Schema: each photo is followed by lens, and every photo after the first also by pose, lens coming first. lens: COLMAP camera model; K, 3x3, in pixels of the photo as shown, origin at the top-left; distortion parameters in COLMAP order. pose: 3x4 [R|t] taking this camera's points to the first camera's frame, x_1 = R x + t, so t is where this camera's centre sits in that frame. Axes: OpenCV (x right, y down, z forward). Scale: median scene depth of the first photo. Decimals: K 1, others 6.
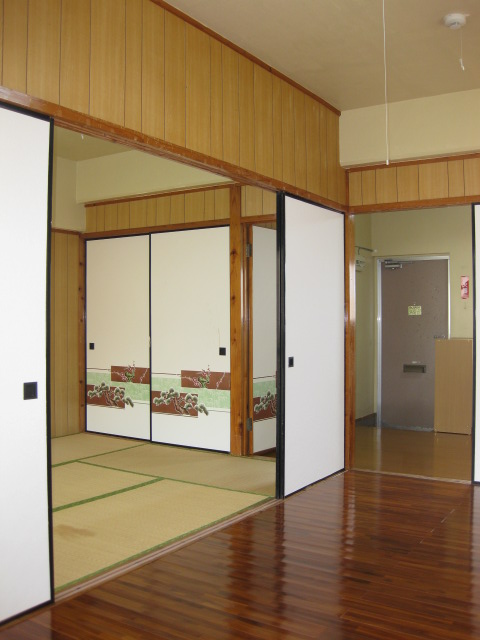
lens RADIAL K [[666.4, 0, 240.0], [0, 666.4, 320.0], [0, 0, 1]] dist [-0.103424, 0.050914]
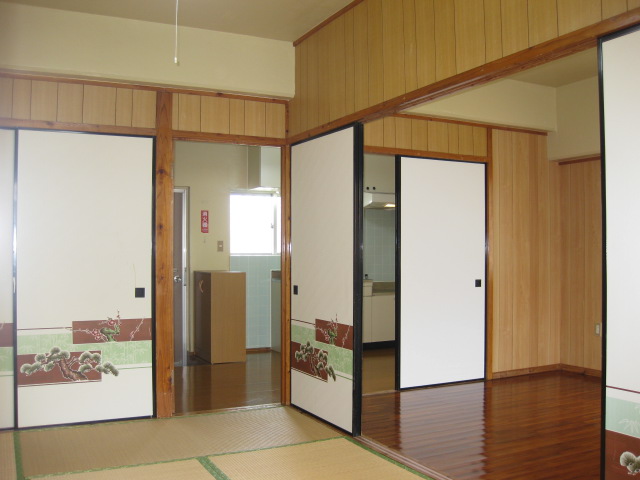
lens RADIAL K [[666.4, 0, 320.0], [0, 666.4, 240.0], [0, 0, 1]] dist [-0.103424, 0.050914]
pose [[0.501109, 0.014044, 0.865270, -0.594135], [-0.001221, 0.999879, -0.015522, -0.003744], [-0.865383, 0.006722, 0.501066, 0.406095]]
